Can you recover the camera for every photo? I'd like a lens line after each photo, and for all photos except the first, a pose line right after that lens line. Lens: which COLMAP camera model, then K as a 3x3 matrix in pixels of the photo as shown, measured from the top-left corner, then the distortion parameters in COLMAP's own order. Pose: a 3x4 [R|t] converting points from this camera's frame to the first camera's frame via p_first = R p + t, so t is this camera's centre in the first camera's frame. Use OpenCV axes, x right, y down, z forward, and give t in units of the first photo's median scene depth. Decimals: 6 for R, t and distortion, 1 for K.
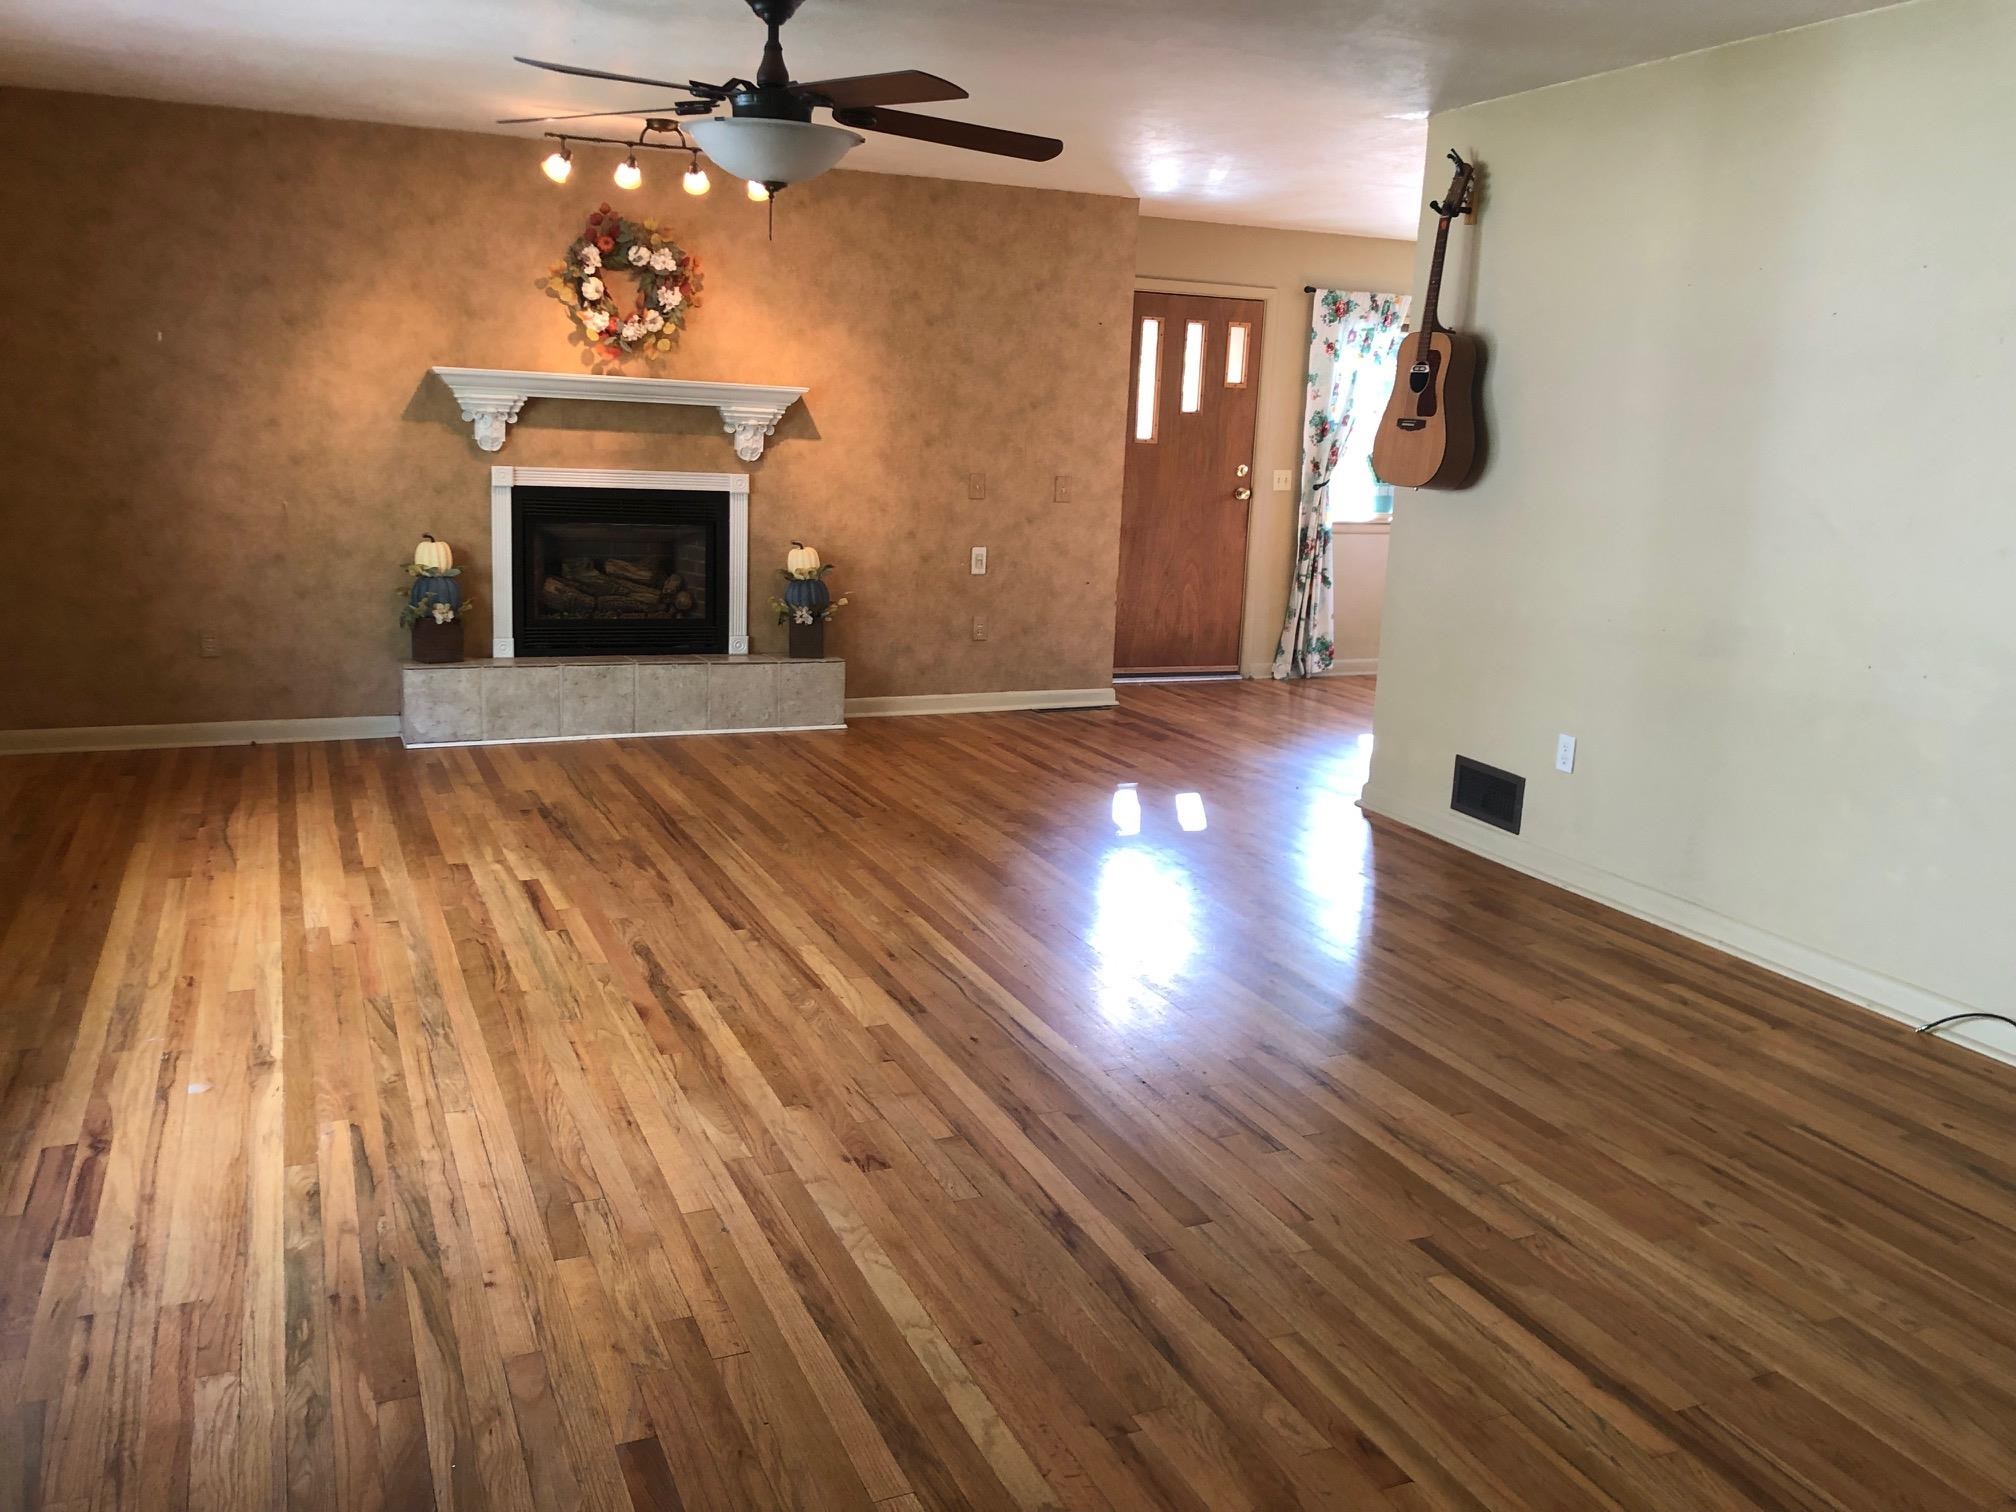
lens RADIAL K [[1666.8, 0, 1014.3], [0, 1666.8, 734.6], [0, 0, 1]] dist [0.040177, -0.018467]
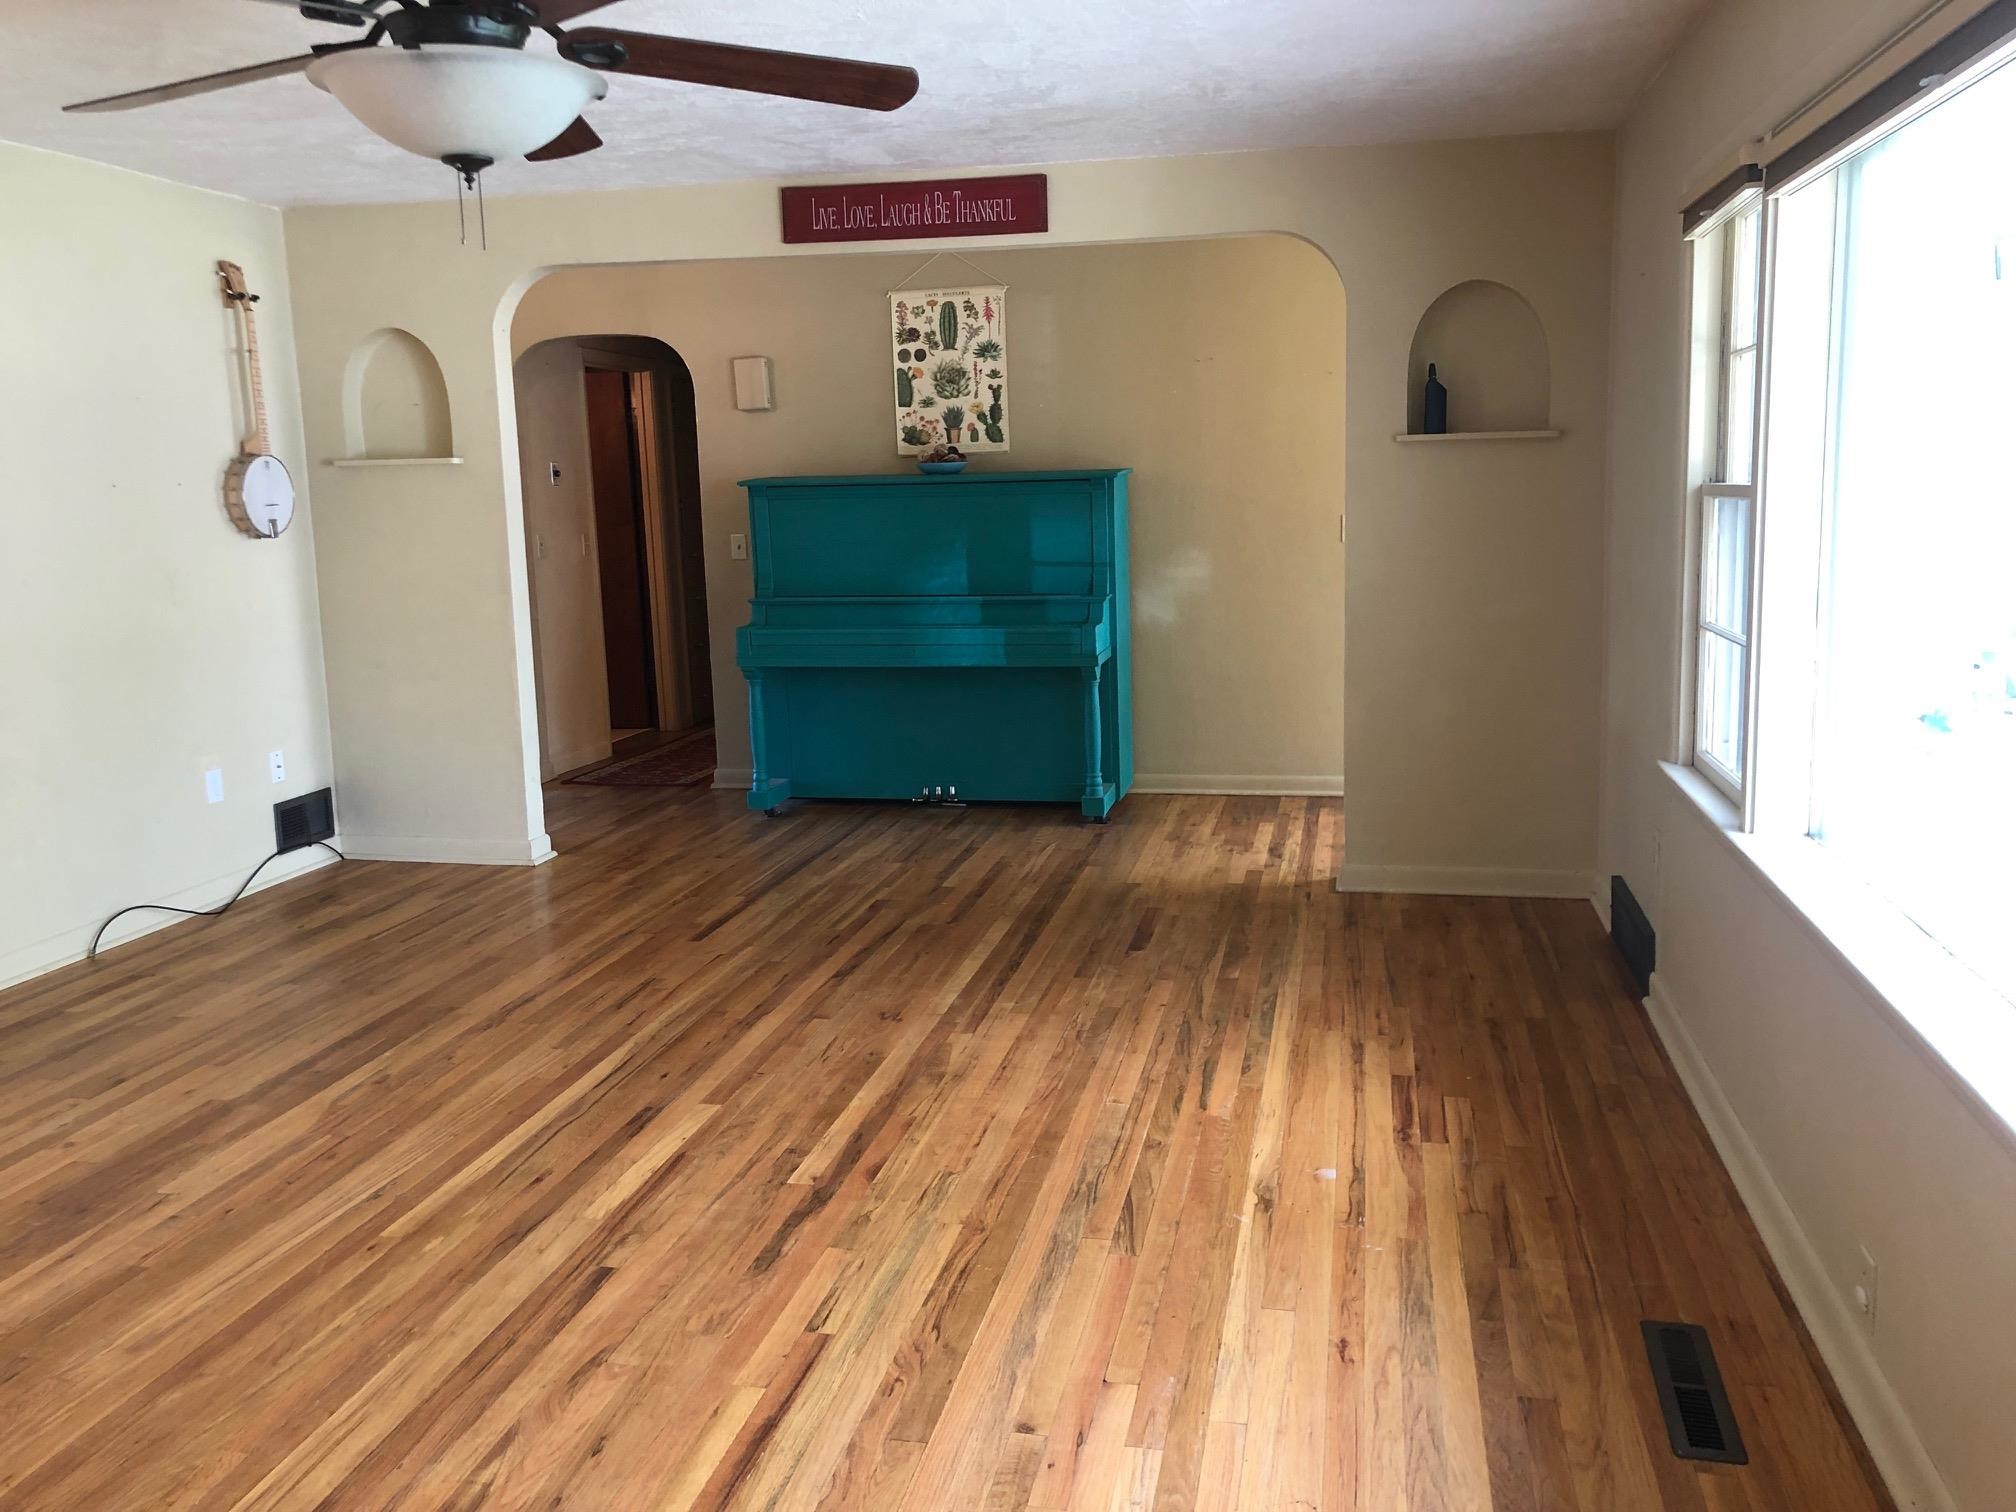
lens RADIAL K [[1666.8, 0, 1014.3], [0, 1666.8, 734.6], [0, 0, 1]] dist [0.040177, -0.018467]
pose [[-0.817165, -0.104488, 0.566854, -0.847304], [0.106272, 0.939262, 0.326334, -0.371776], [-0.566522, 0.326910, -0.756428, 1.726636]]
